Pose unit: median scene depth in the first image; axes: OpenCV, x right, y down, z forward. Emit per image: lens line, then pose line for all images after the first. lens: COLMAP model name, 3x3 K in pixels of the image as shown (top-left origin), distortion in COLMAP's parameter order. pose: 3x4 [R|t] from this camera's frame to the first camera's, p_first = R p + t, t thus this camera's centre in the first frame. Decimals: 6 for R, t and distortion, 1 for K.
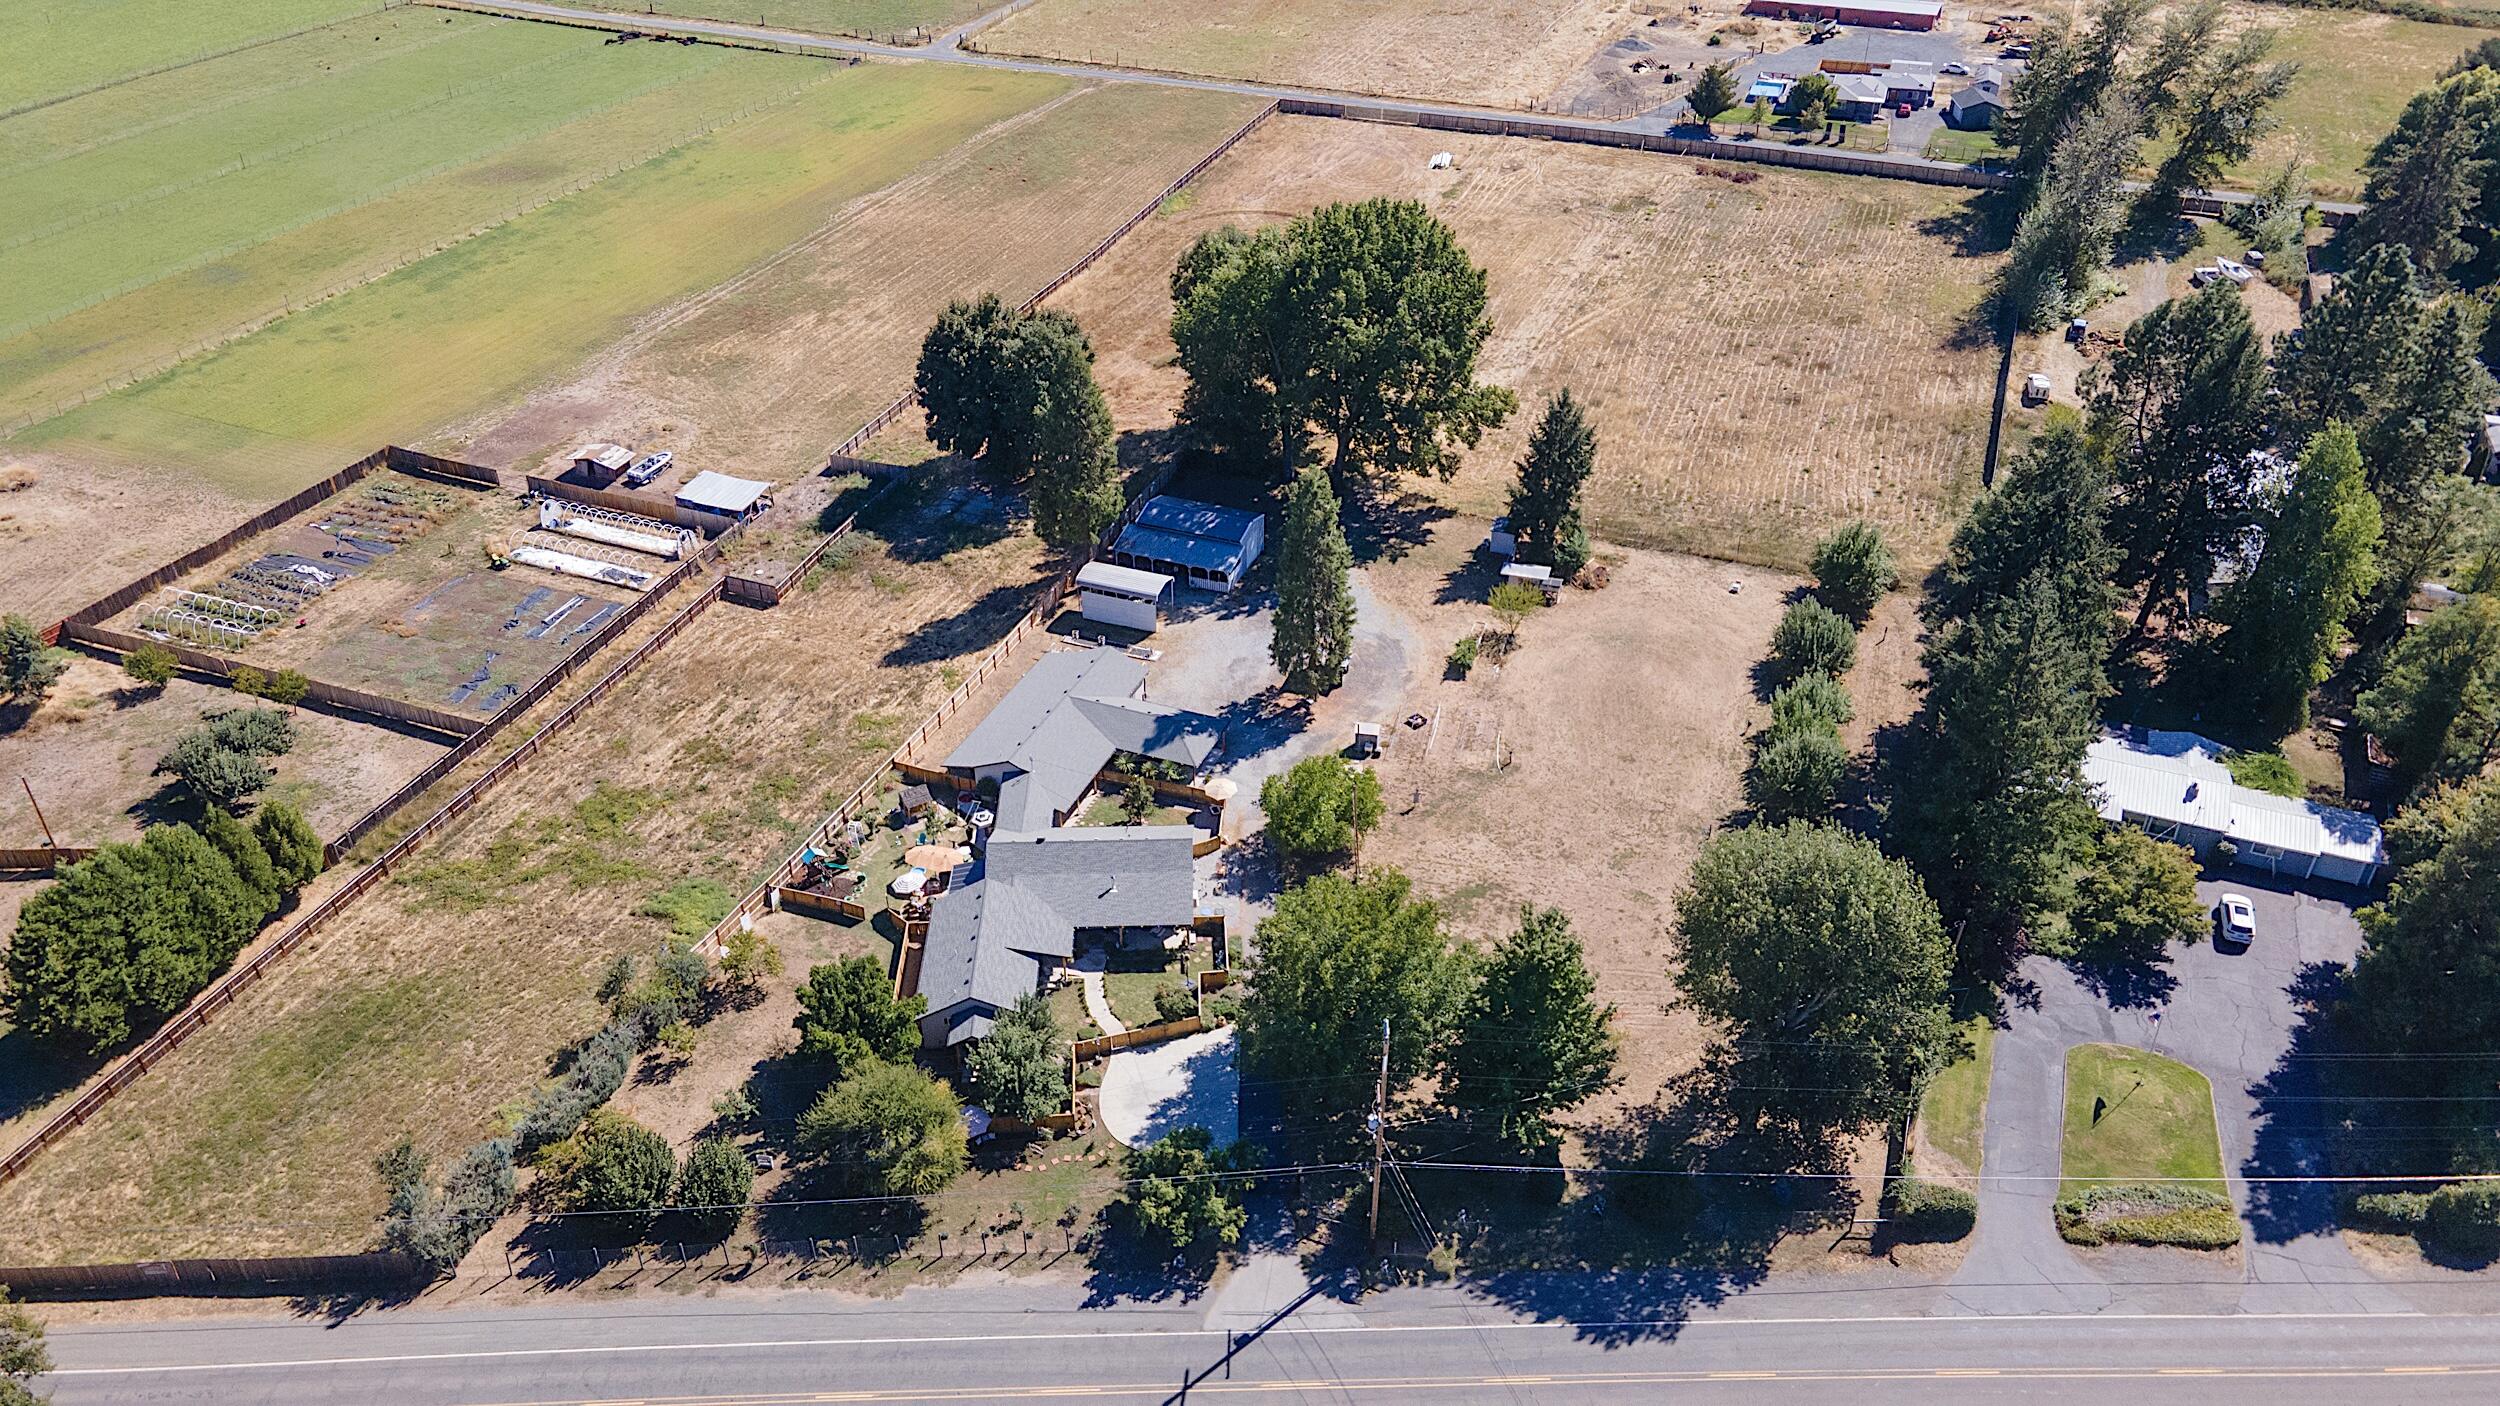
lens RADIAL K [[1805.3, 0, 1250.0], [0, 1805.3, 703.0], [0, 0, 1]] dist [0.033961, 0.000360]
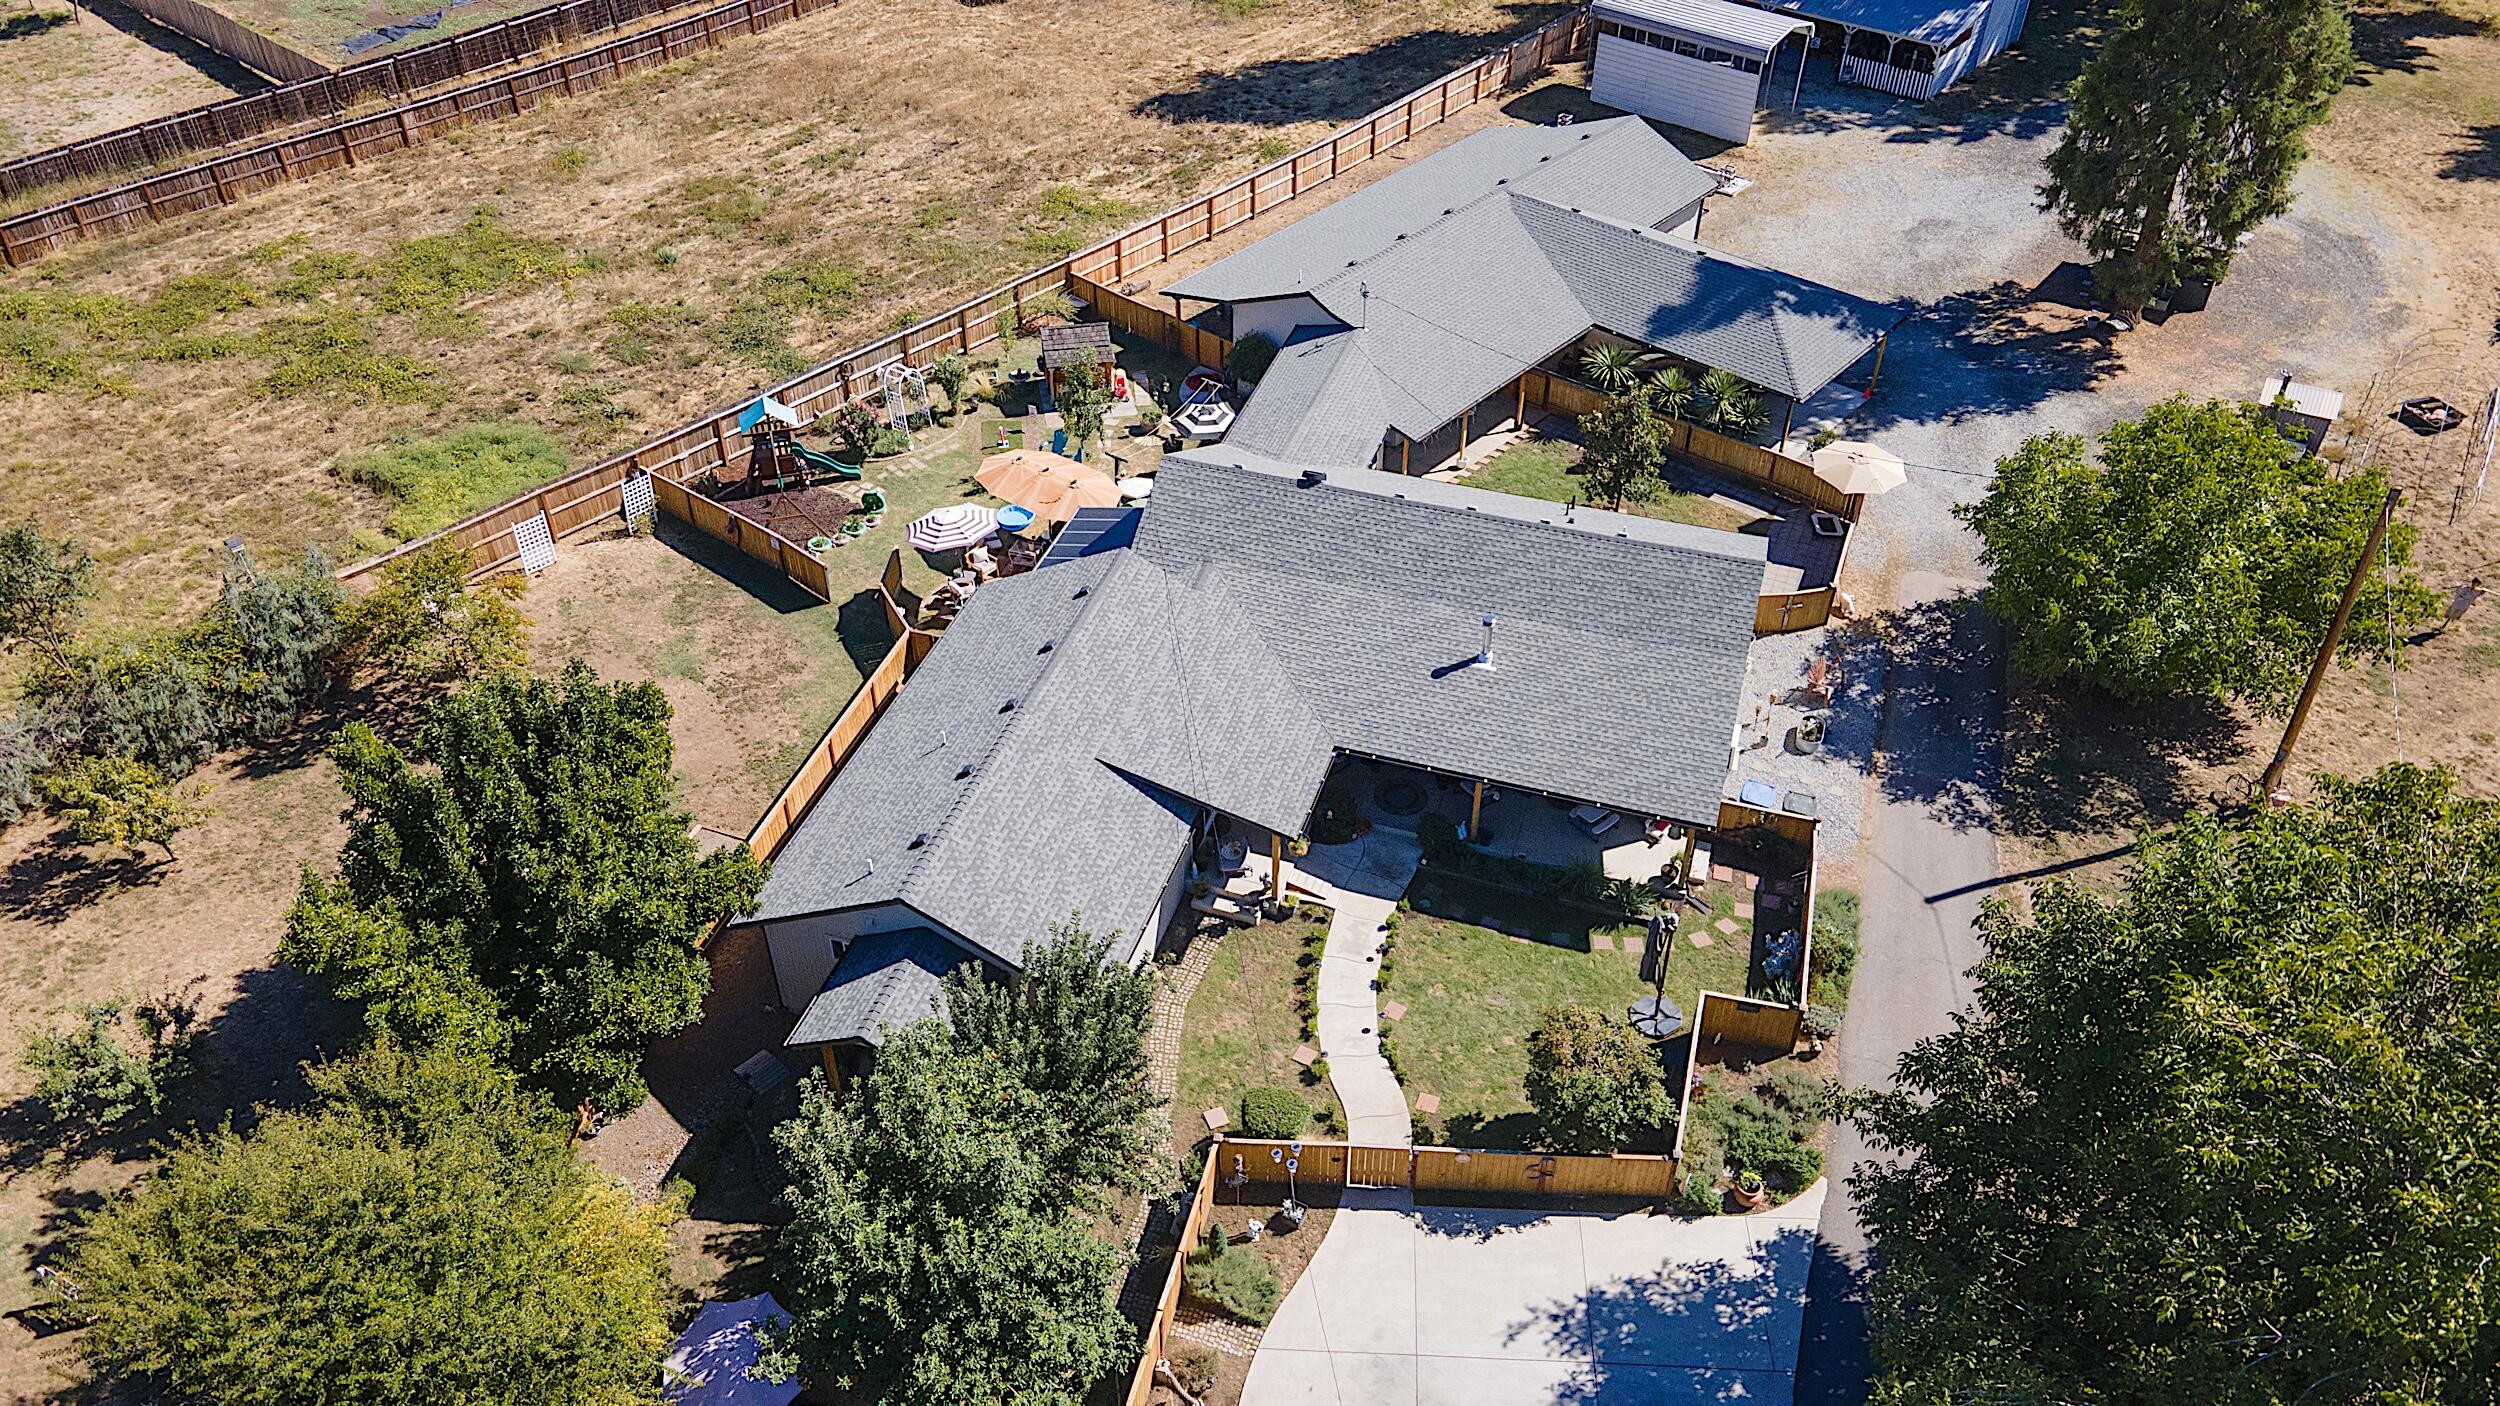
lens RADIAL K [[1698.0, 0, 1250.0], [0, 1698.0, 703.0], [0, 0, 1]] dist [0.036385, 0.003564]
pose [[0.940511, 0.219039, -0.259732, -0.032305], [-0.190272, 0.972889, 0.131470, 0.073006], [0.281487, -0.074229, 0.956690, 0.647728]]
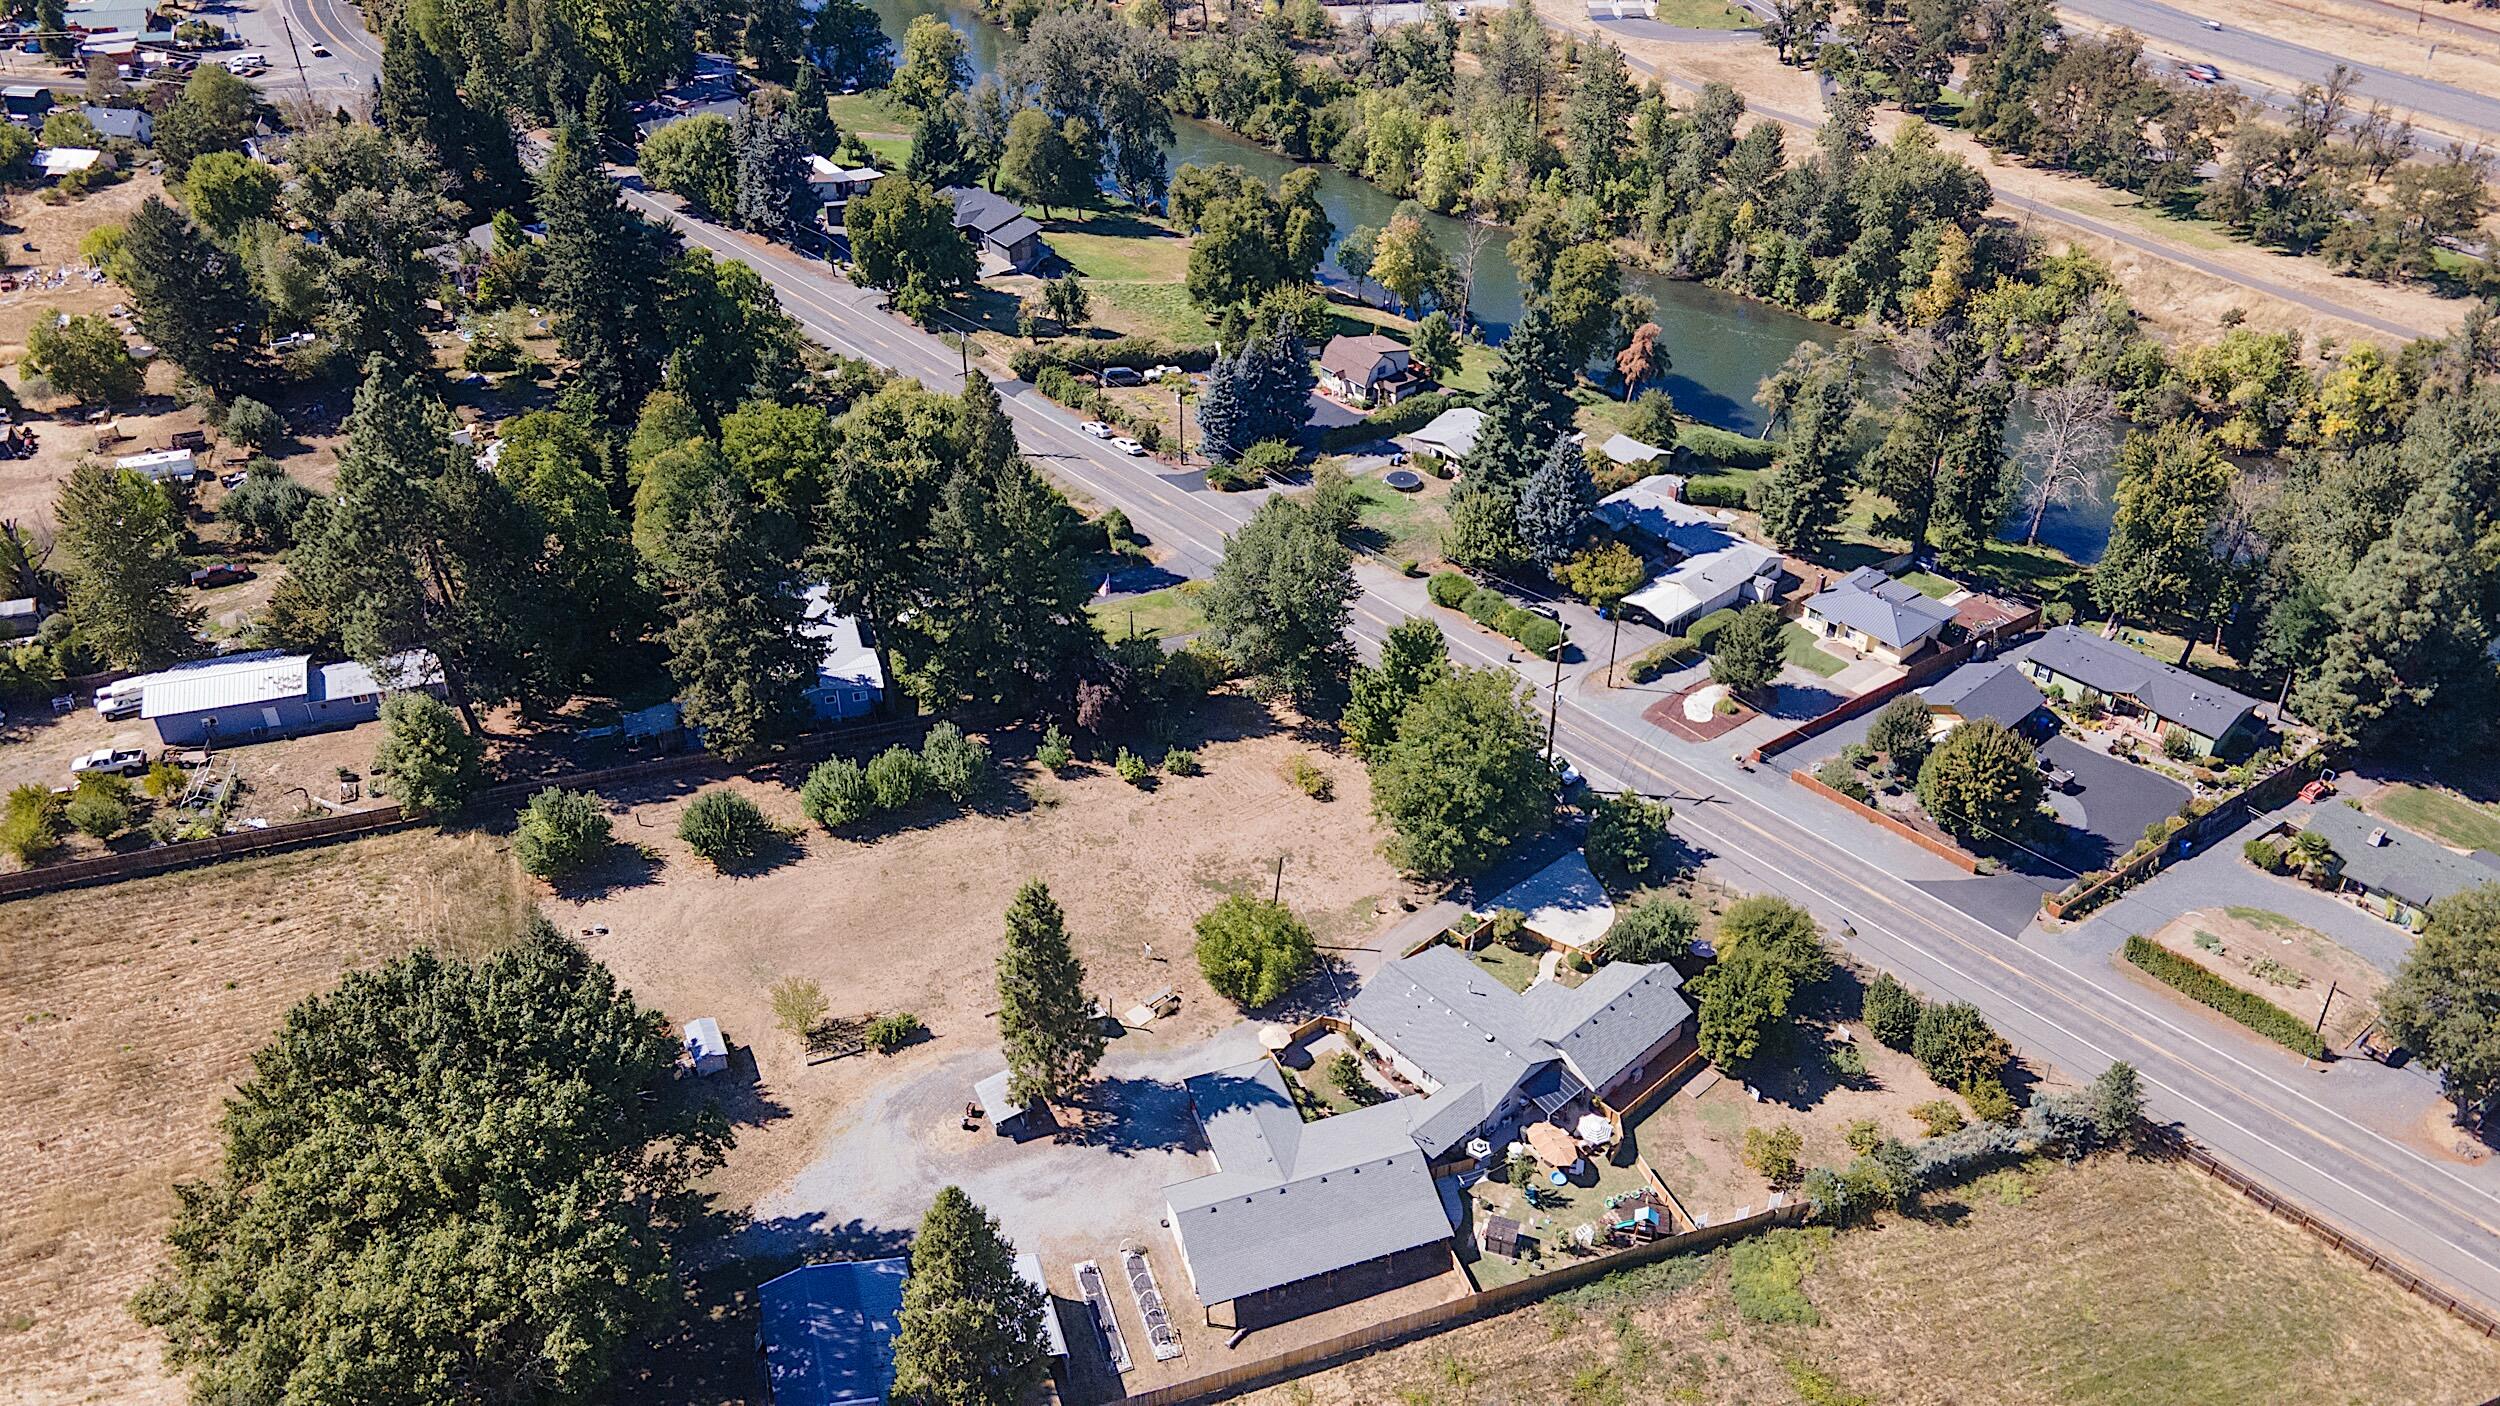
lens RADIAL K [[1698.0, 0, 1250.0], [0, 1698.0, 703.0], [0, 0, 1]] dist [0.036385, 0.003564]
pose [[-0.641561, -0.454293, 0.618075, -0.519468], [0.423669, 0.461848, 0.779231, -0.802360], [-0.639456, 0.761783, -0.103834, 0.983376]]
